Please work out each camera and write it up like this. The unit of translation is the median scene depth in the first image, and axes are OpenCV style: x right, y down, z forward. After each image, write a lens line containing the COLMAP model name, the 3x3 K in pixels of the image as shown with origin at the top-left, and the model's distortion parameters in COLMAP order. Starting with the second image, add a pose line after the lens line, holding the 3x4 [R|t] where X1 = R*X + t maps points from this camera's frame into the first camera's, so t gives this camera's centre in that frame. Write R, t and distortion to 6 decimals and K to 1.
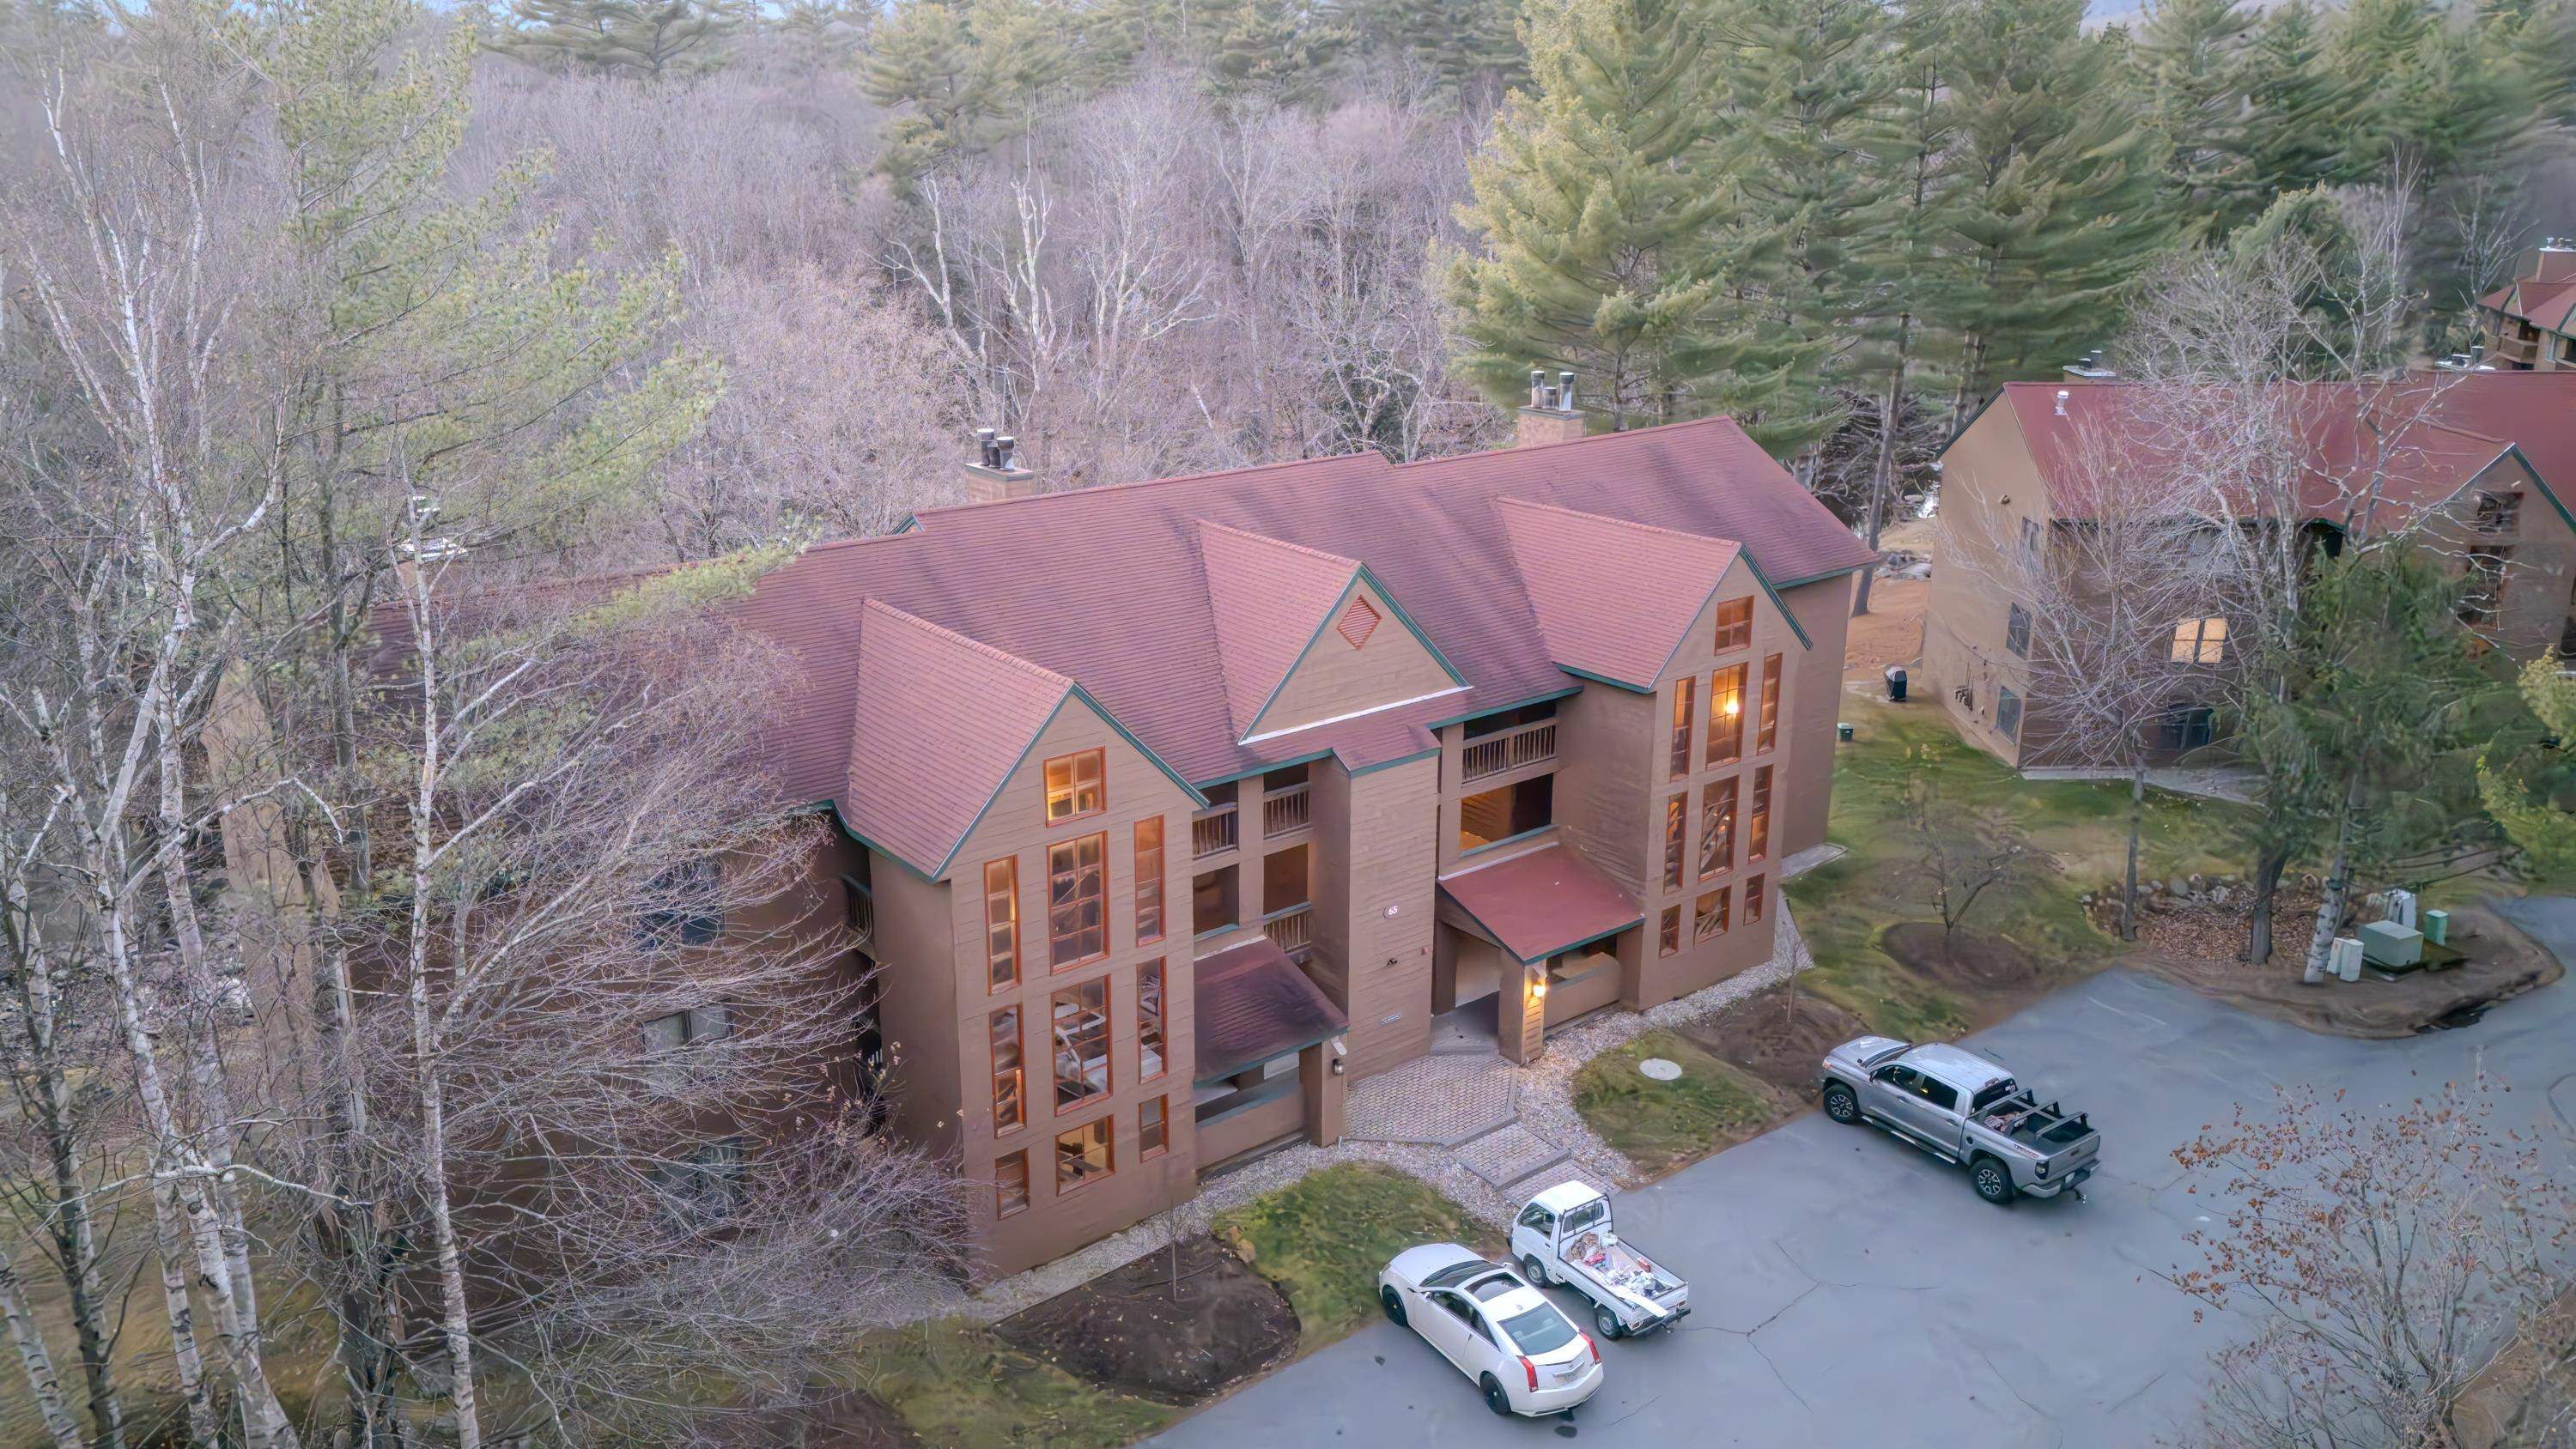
lens RADIAL K [[1884.8, 0, 1288.0], [0, 1884.8, 724.5], [0, 0, 1]] dist [0.112122, -0.165649]
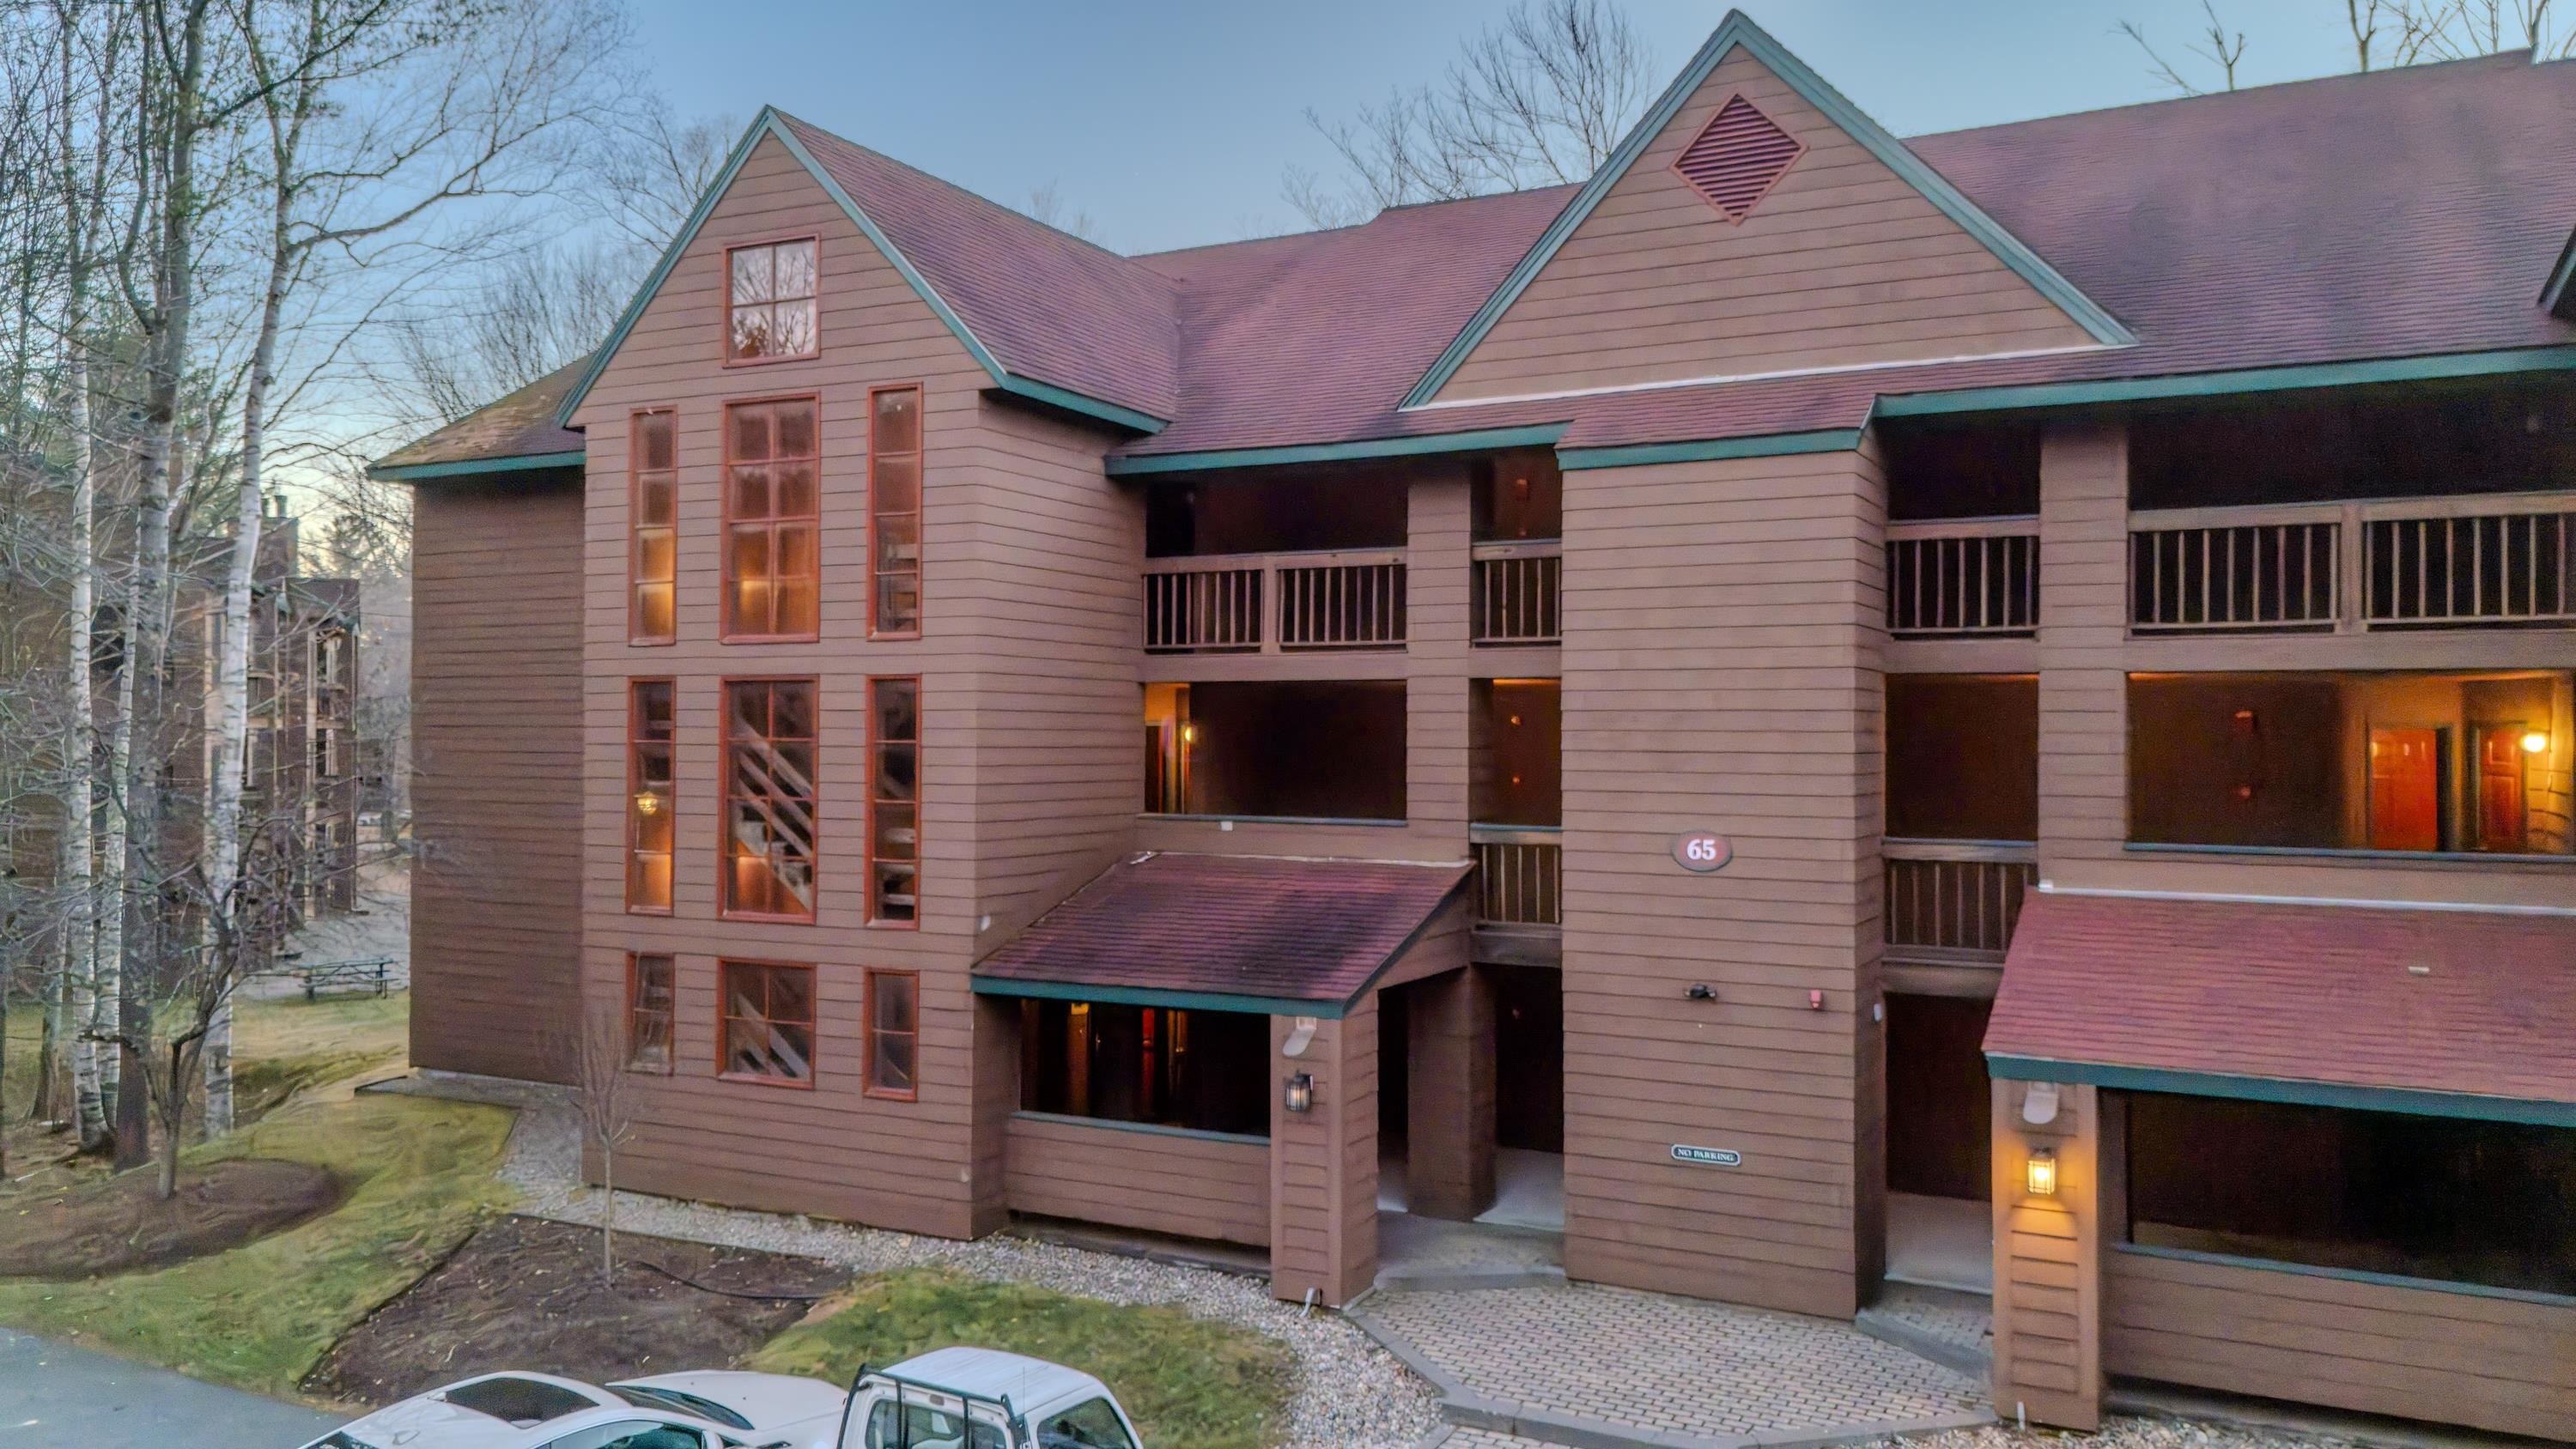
lens RADIAL K [[1911.7, 0, 1288.0], [0, 1911.7, 724.5], [0, 0, 1]] dist [0.085132, -0.107972]
pose [[0.399247, -0.010418, -0.916784, 0.399332], [-0.279847, 0.950833, -0.132674, 0.155119], [0.873091, 0.309529, 0.376702, 0.786795]]
